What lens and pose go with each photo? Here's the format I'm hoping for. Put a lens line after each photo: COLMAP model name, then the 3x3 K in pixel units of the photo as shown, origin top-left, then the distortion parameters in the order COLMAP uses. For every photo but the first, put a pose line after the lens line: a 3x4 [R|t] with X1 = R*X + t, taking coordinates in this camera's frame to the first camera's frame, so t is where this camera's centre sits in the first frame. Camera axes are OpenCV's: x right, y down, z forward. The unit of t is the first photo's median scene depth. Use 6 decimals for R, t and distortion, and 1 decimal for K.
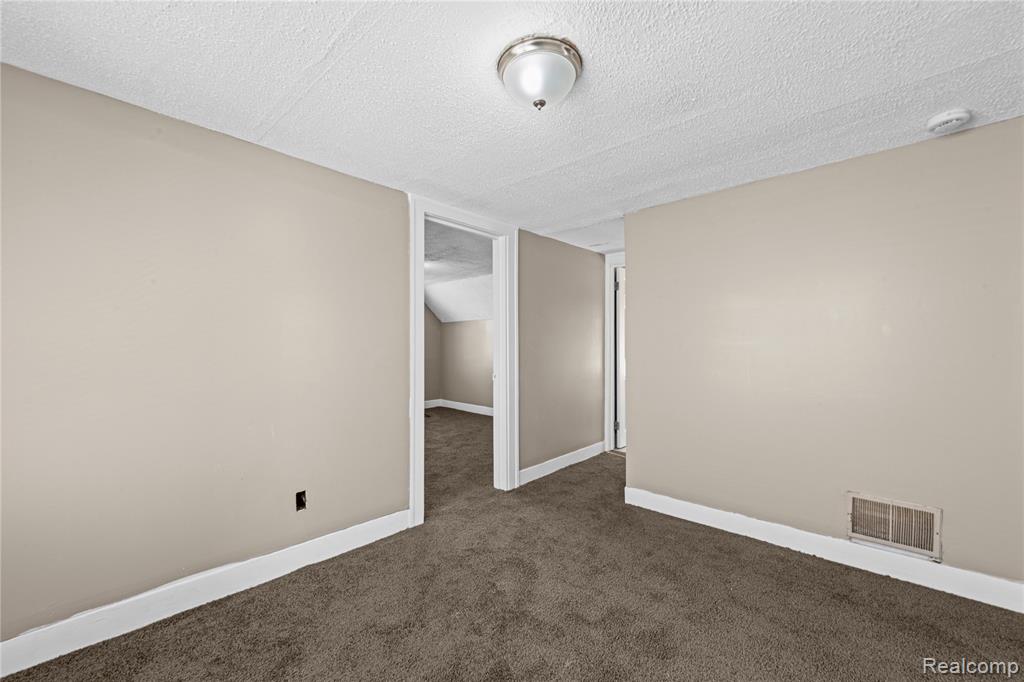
lens RADIAL K [[405.2, 0, 512.4], [0, 405.2, 343.2], [0, 0, 1]] dist [0.003359, -0.000789]
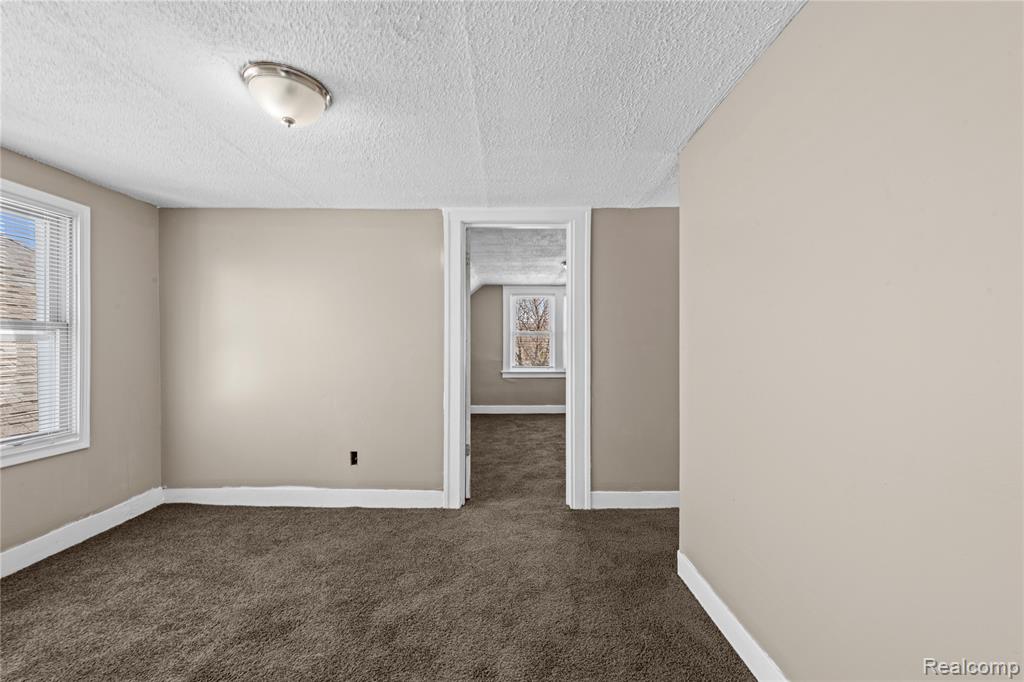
lens RADIAL K [[405.2, 0, 508.8], [0, 405.2, 345.6], [0, 0, 1]] dist [0.003359, -0.000789]
pose [[0.677540, -0.000962, -0.735485, 0.686162], [0.002280, 0.999997, 0.000793, 0.007072], [0.735482, -0.002215, 0.677540, 0.374842]]
